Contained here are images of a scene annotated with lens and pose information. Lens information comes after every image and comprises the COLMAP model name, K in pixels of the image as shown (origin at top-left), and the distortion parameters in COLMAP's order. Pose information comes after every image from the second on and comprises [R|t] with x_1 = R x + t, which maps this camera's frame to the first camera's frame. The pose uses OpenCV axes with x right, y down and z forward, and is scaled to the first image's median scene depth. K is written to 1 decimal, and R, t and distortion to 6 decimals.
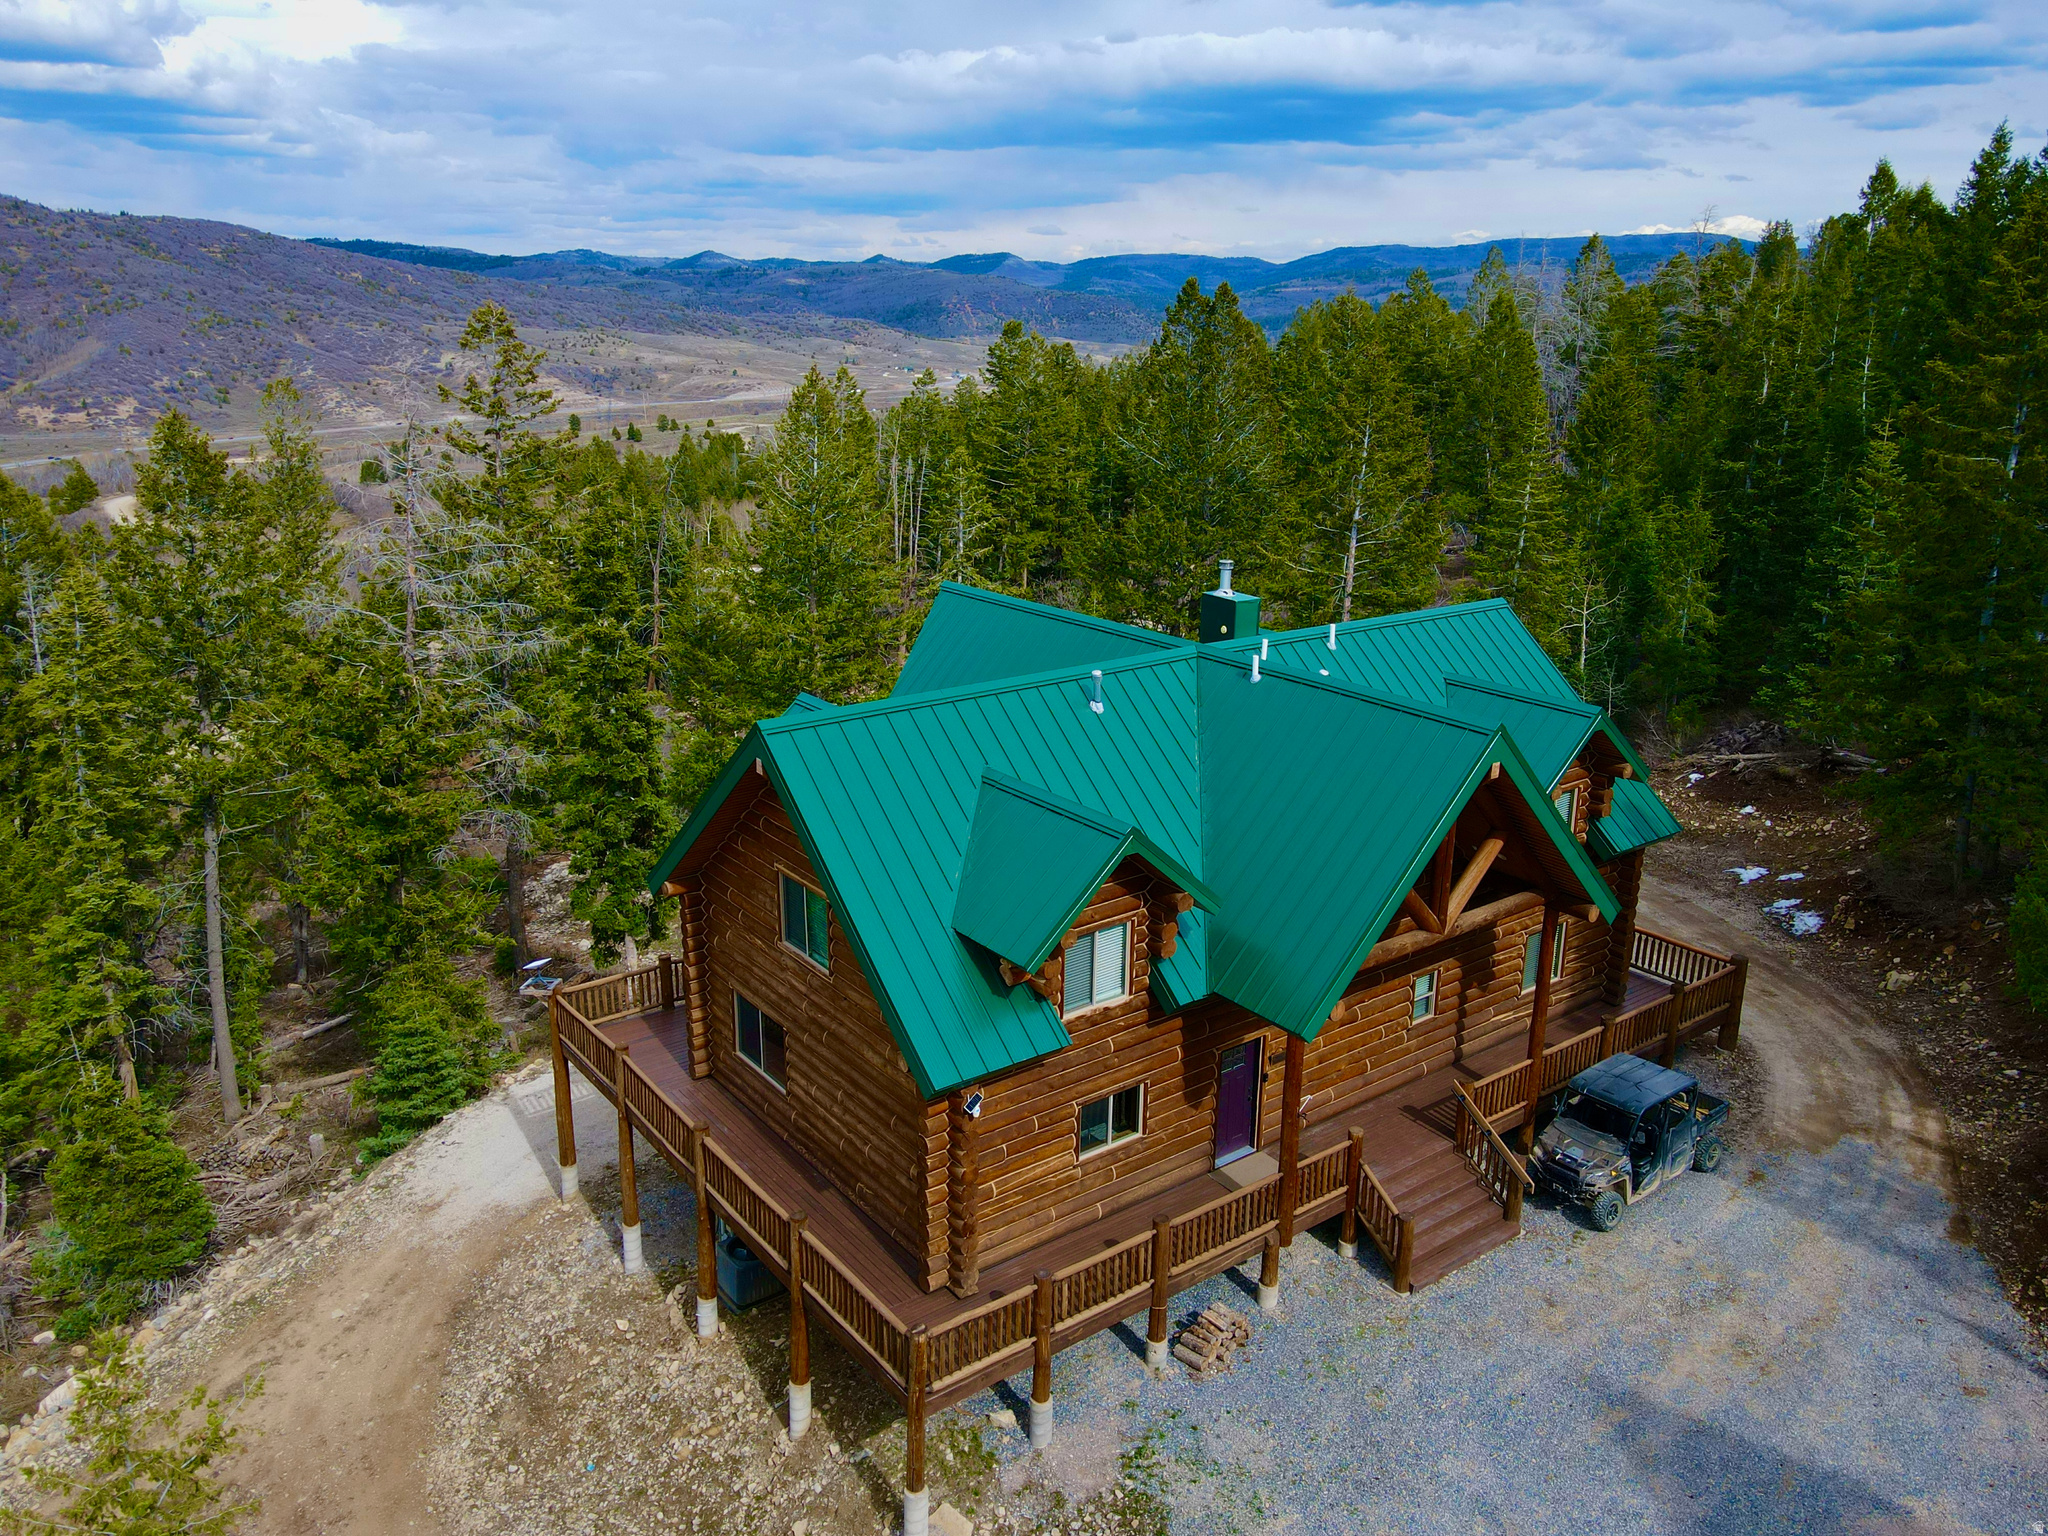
lens RADIAL K [[1538.4, 0, 1014.7], [0, 1538.4, 758.5], [0, 0, 1]] dist [0.020425, 0.010022]
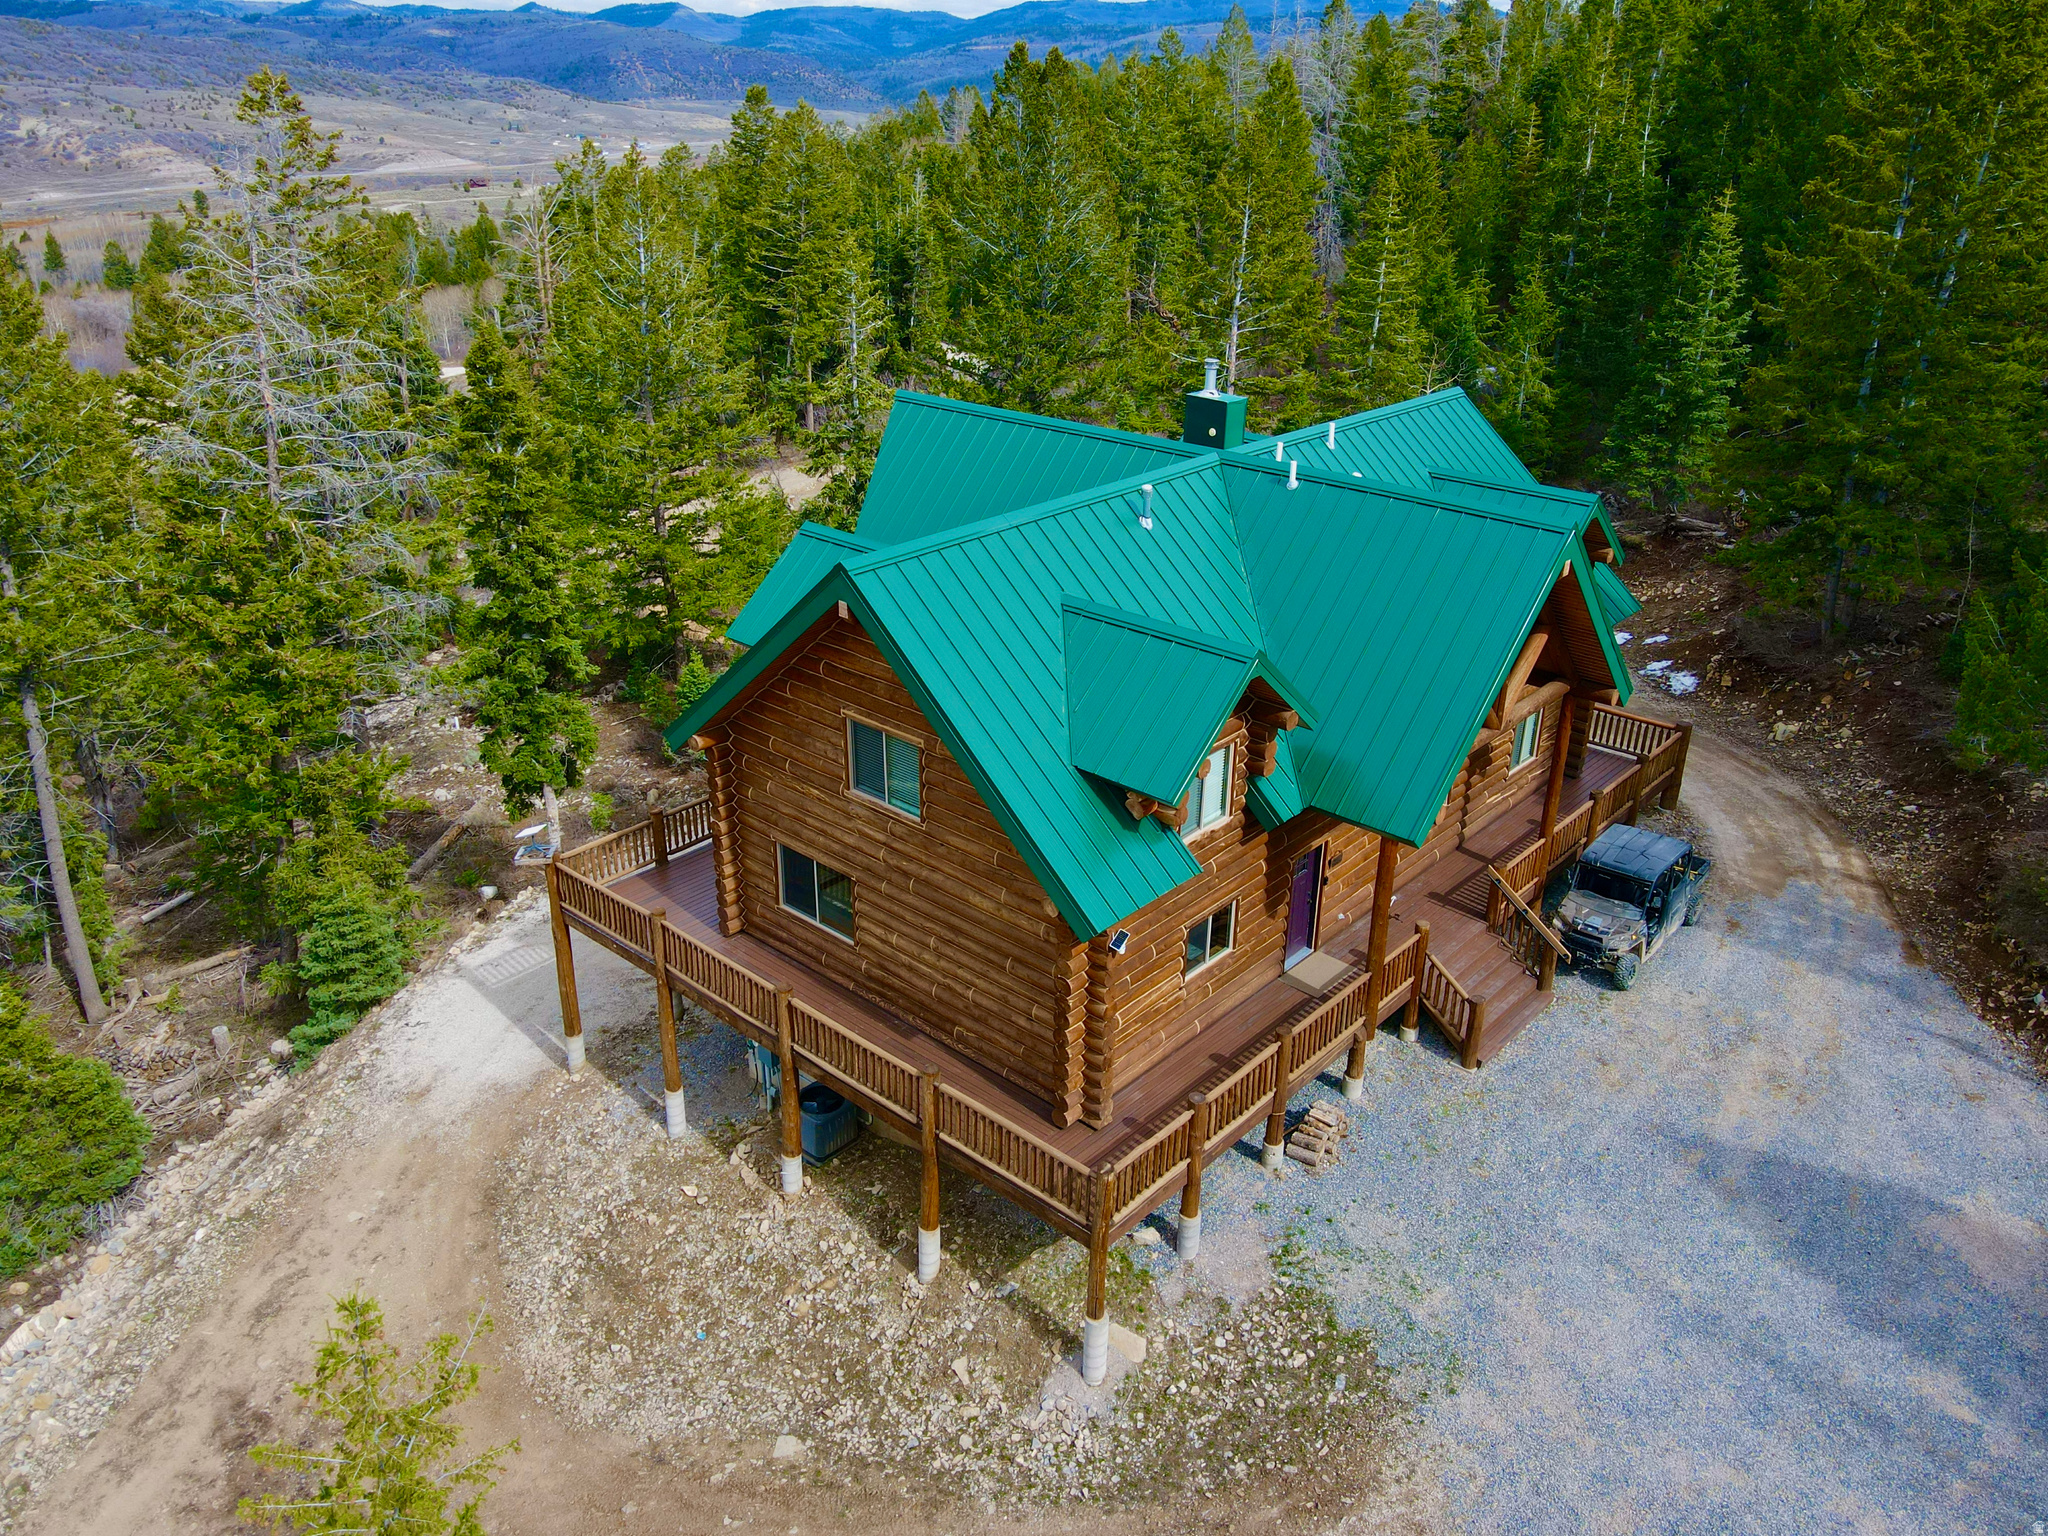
lens RADIAL K [[1538.4, 0, 1014.7], [0, 1538.4, 758.5], [0, 0, 1]] dist [0.020425, 0.010022]
pose [[0.980508, -0.079768, 0.179557, -0.178132], [0.054574, 0.988486, 0.141125, -0.023524], [-0.188747, -0.128575, 0.973572, 0.046417]]
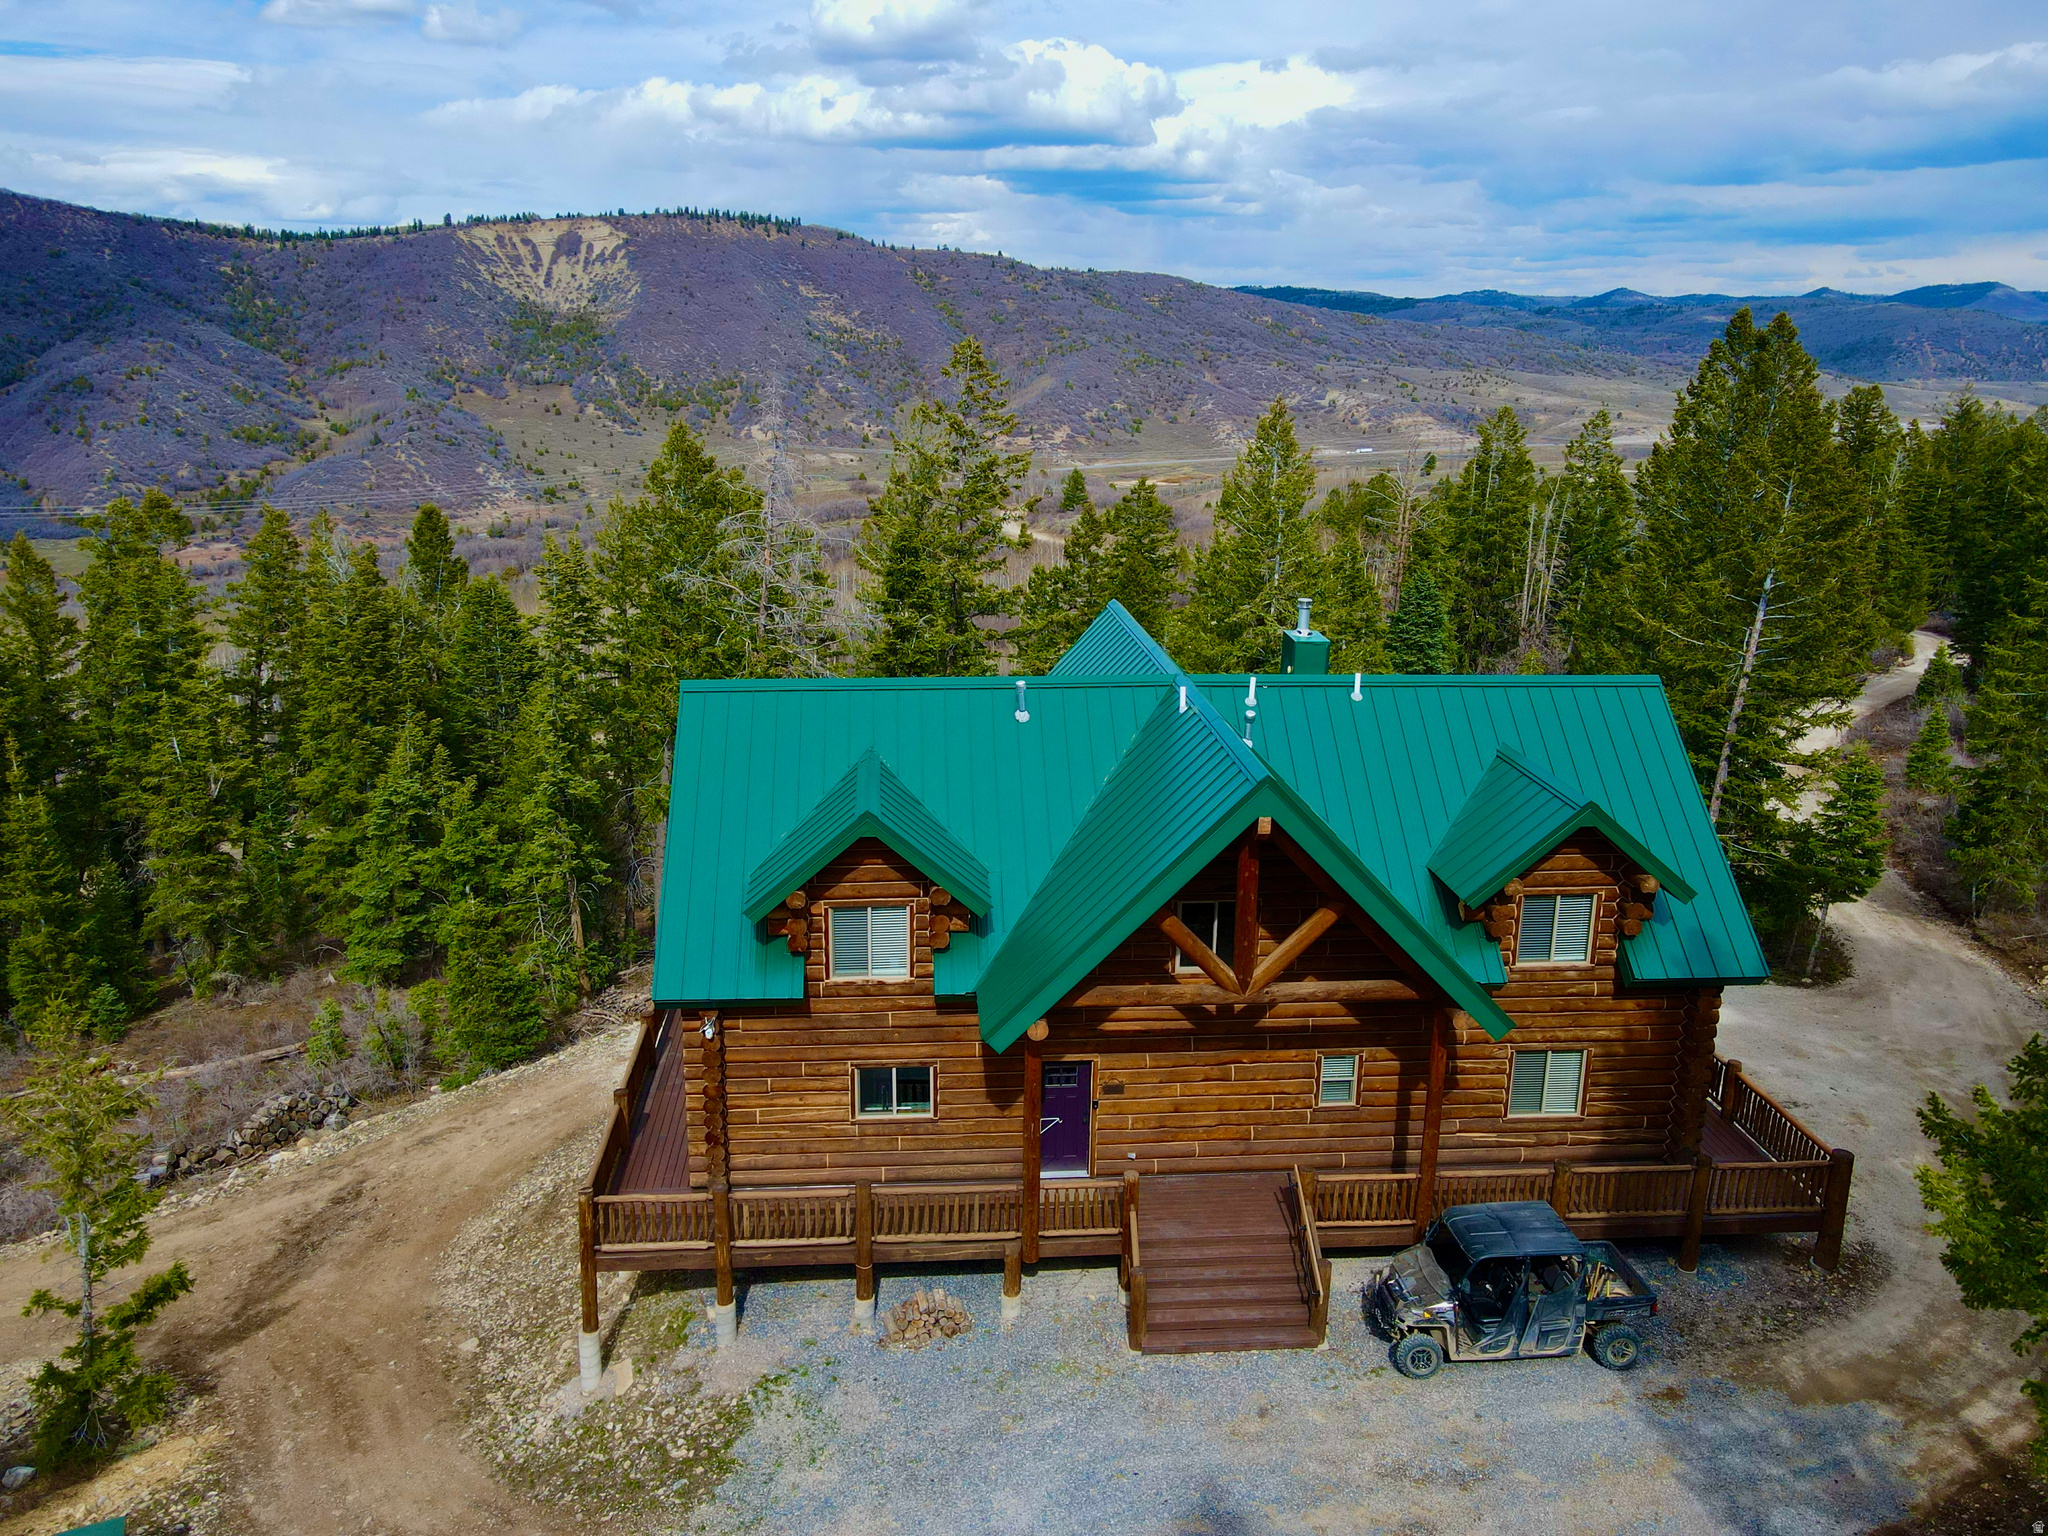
lens RADIAL K [[1545.3, 0, 1001.1], [0, 1545.3, 739.5], [0, 0, 1]] dist [0.011203, 0.008552]
pose [[0.839021, 0.136150, -0.526789, 0.500240], [-0.155351, 0.987828, 0.007879, -0.019722], [0.521450, 0.075227, 0.849959, 0.084266]]
